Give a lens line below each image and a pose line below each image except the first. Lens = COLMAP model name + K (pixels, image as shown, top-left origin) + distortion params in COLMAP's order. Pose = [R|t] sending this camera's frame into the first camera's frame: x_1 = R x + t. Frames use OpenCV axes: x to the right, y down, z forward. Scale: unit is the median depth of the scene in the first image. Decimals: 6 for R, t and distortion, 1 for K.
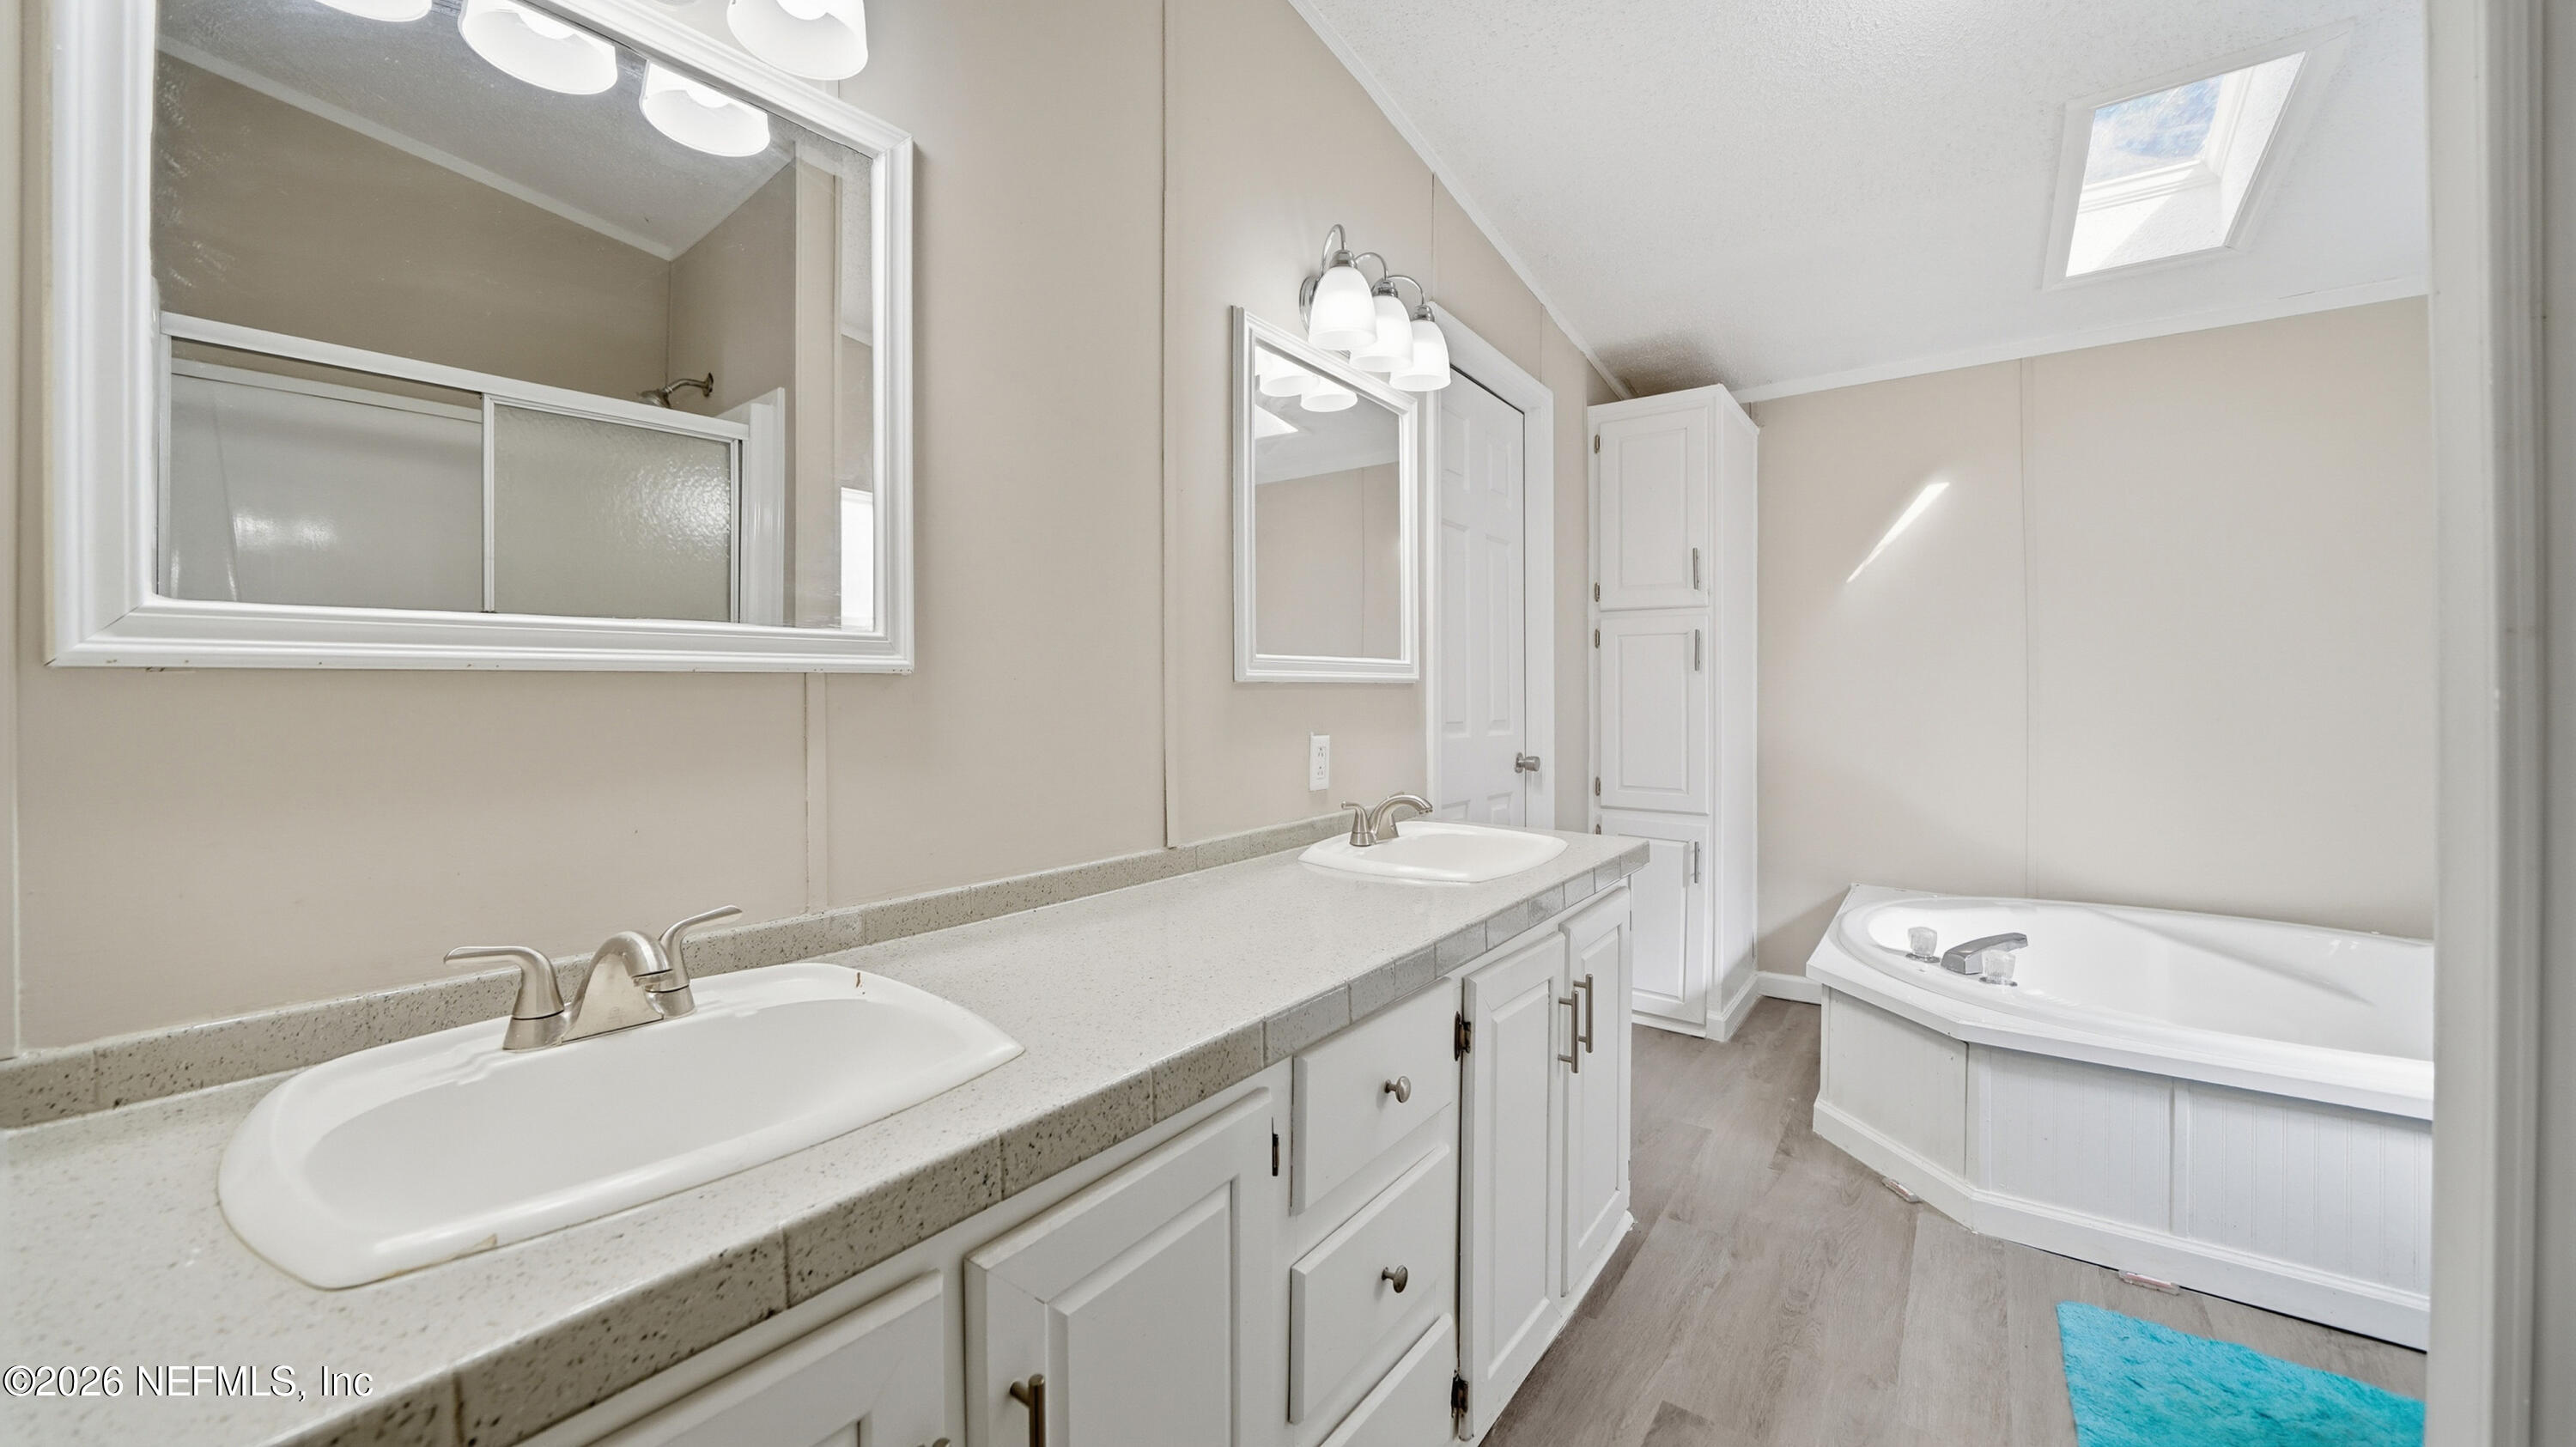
lens RADIAL K [[922.0, 0, 1291.6], [0, 922.0, 691.4], [0, 0, 1]] dist [-0.027246, 0.002204]
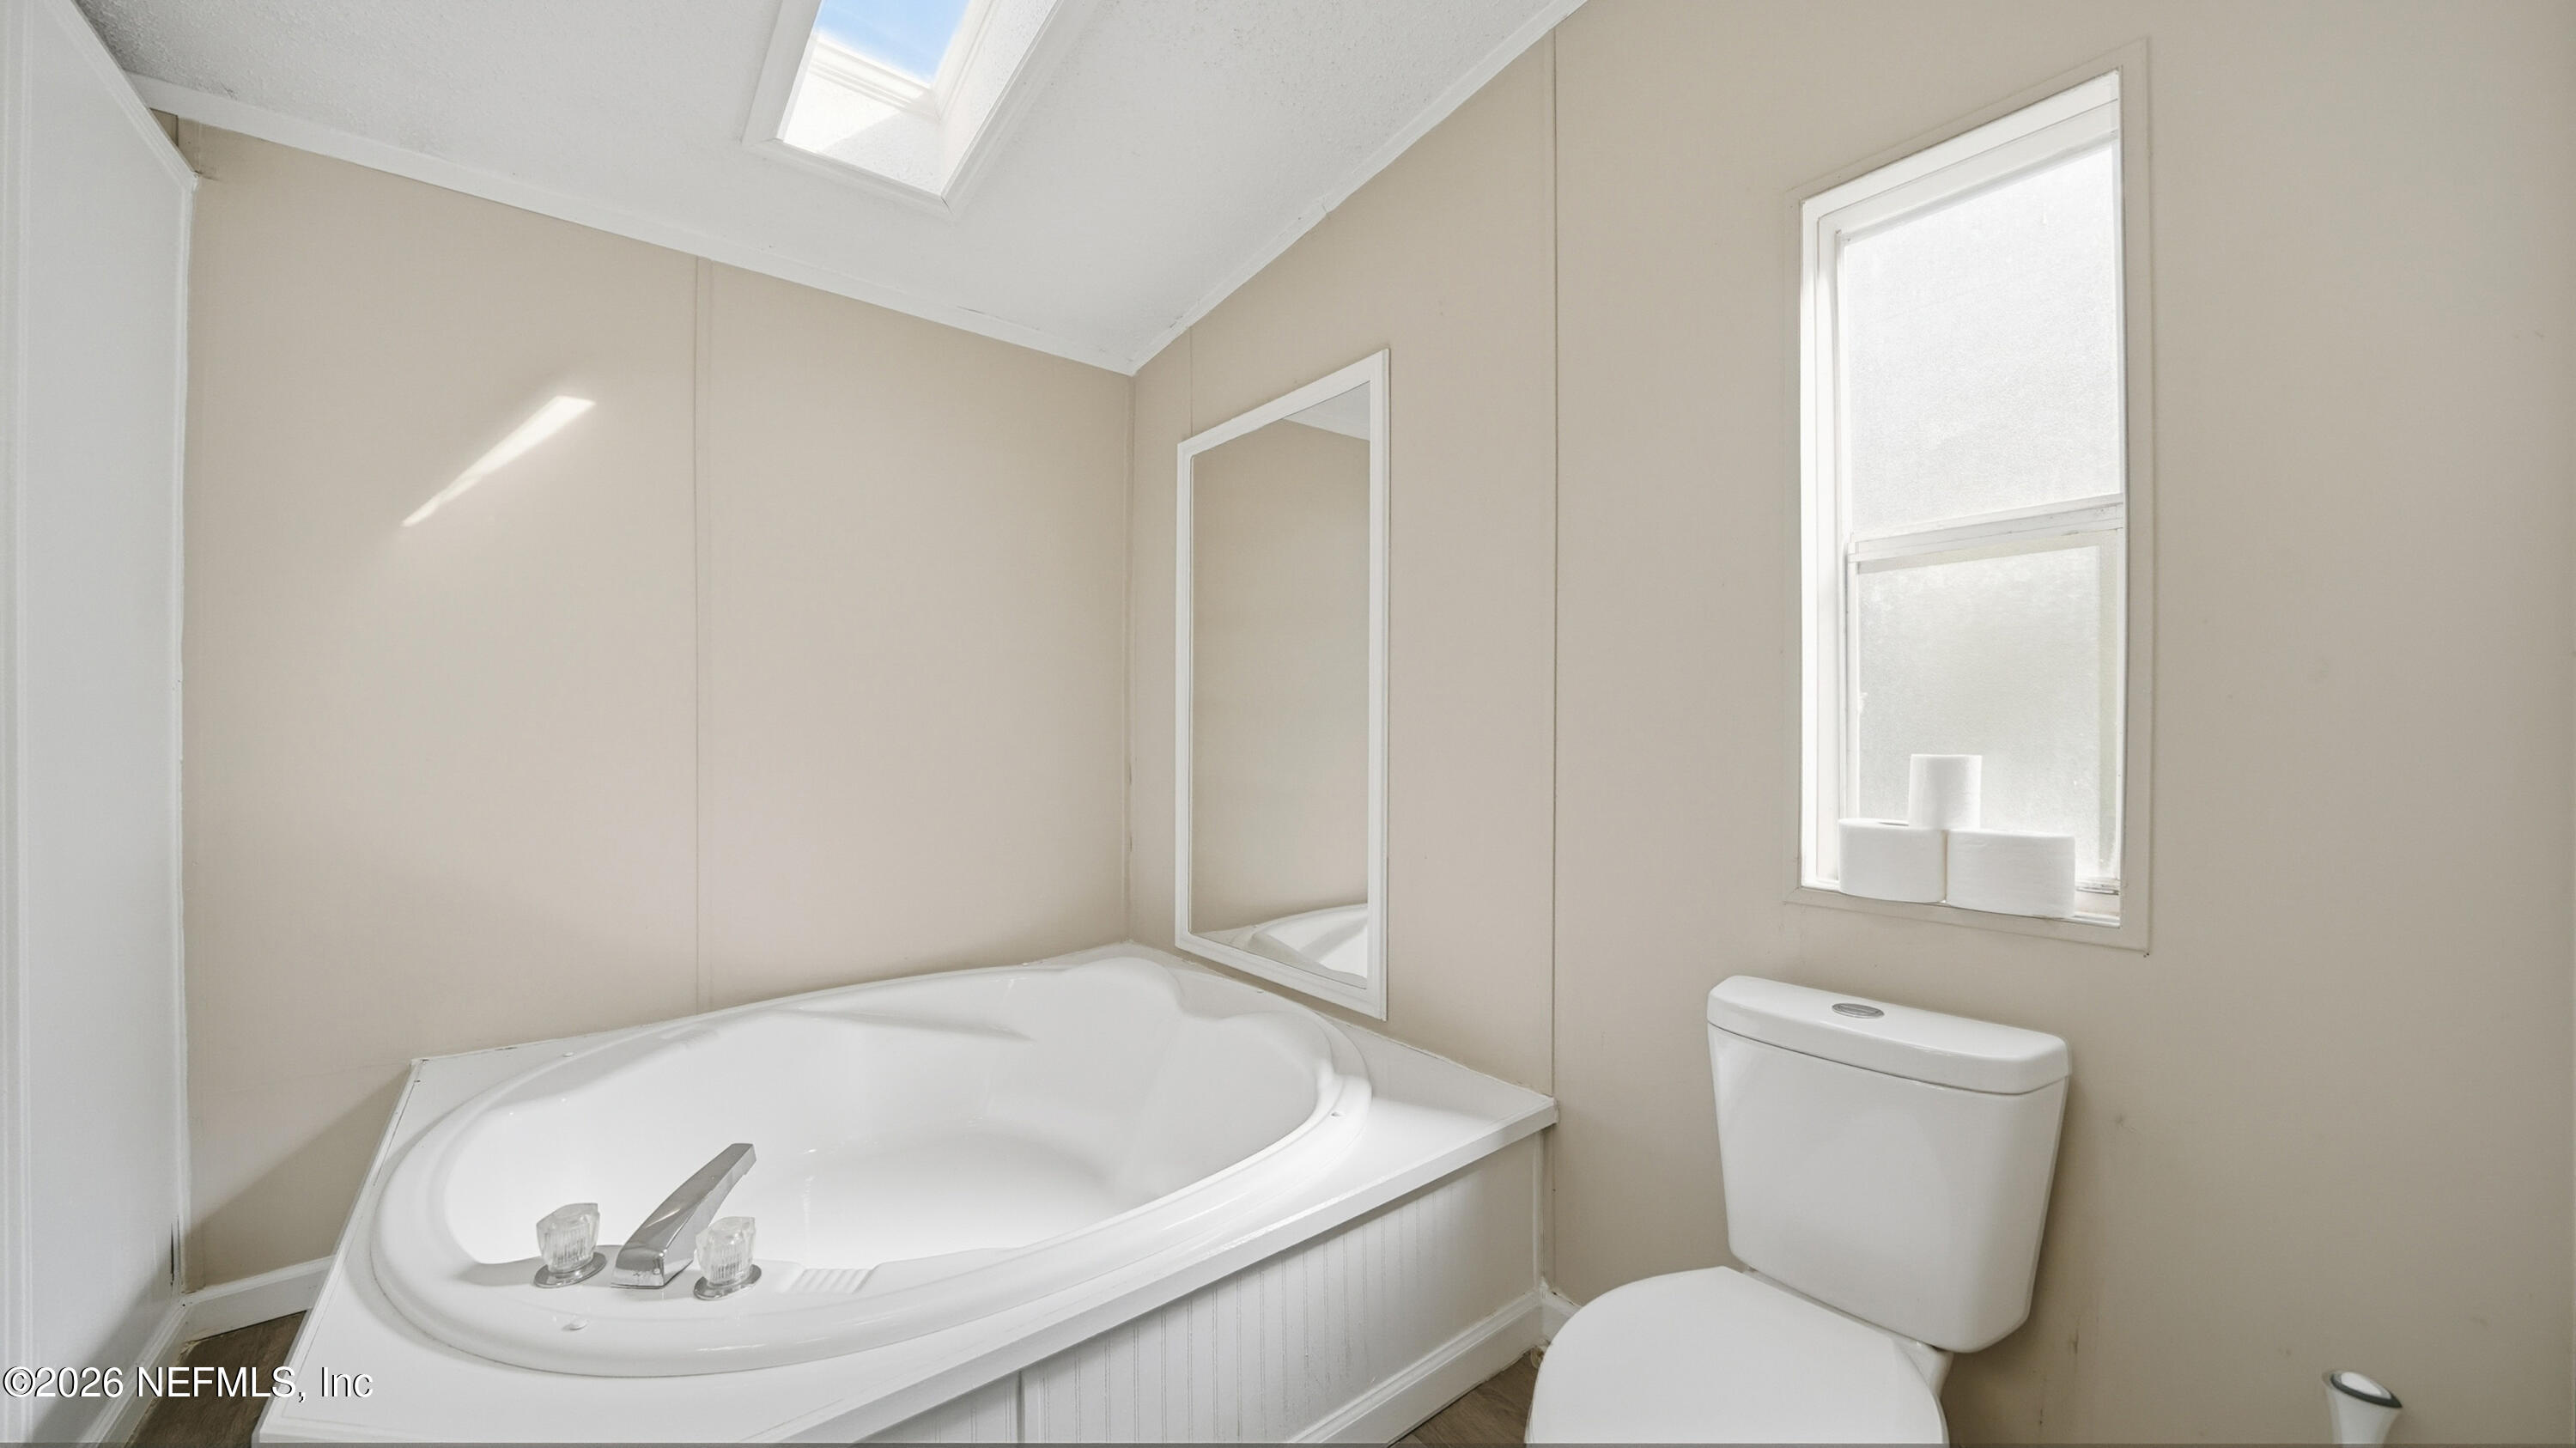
lens RADIAL K [[915.9, 0, 1273.0], [0, 915.9, 724.8], [0, 0, 1]] dist [-0.014420, 0.000130]
pose [[0.263062, 0.006389, 0.964758, 0.428348], [-0.006098, 0.999969, -0.004959, -0.000390], [-0.964760, -0.004579, 0.263093, 0.672343]]
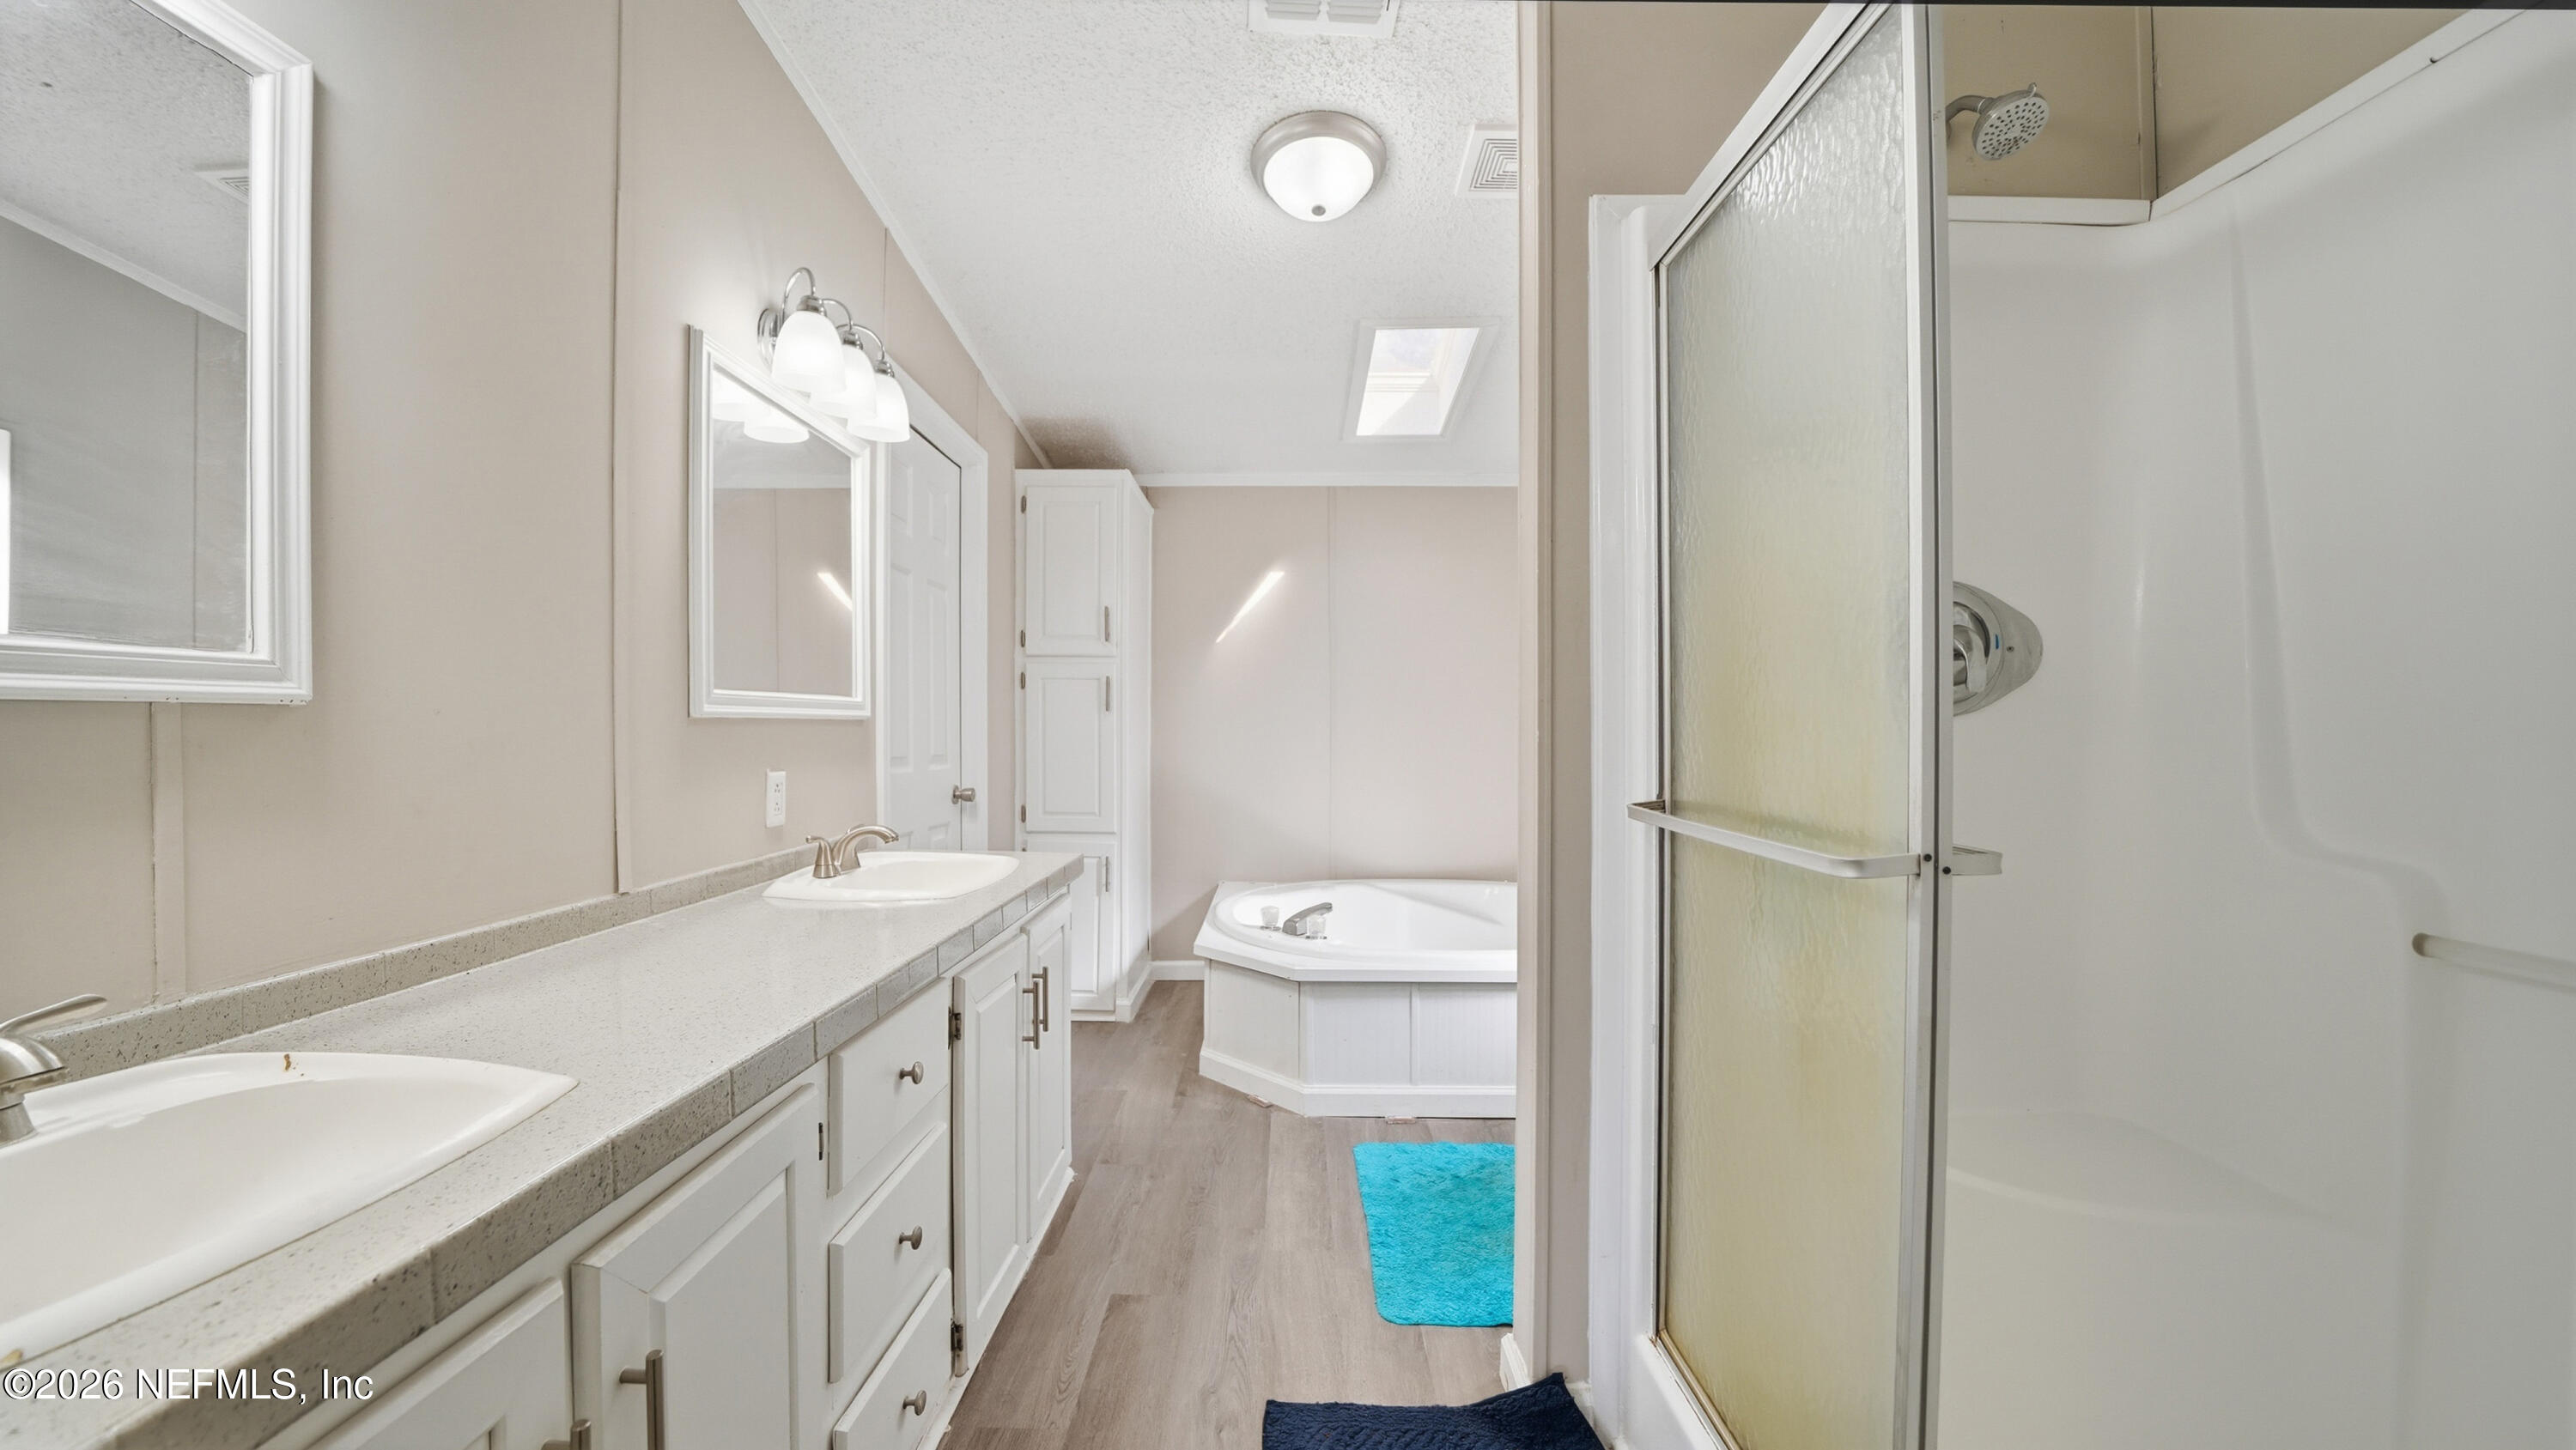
lens RADIAL K [[915.7, 0, 1273.0], [0, 915.7, 725.8], [0, 0, 1]] dist [-0.014420, 0.000130]
pose [[0.810390, 0.006445, 0.585855, -0.125925], [-0.005287, 0.999979, -0.003688, -0.001381], [-0.585866, -0.000109, 0.810408, -0.128895]]
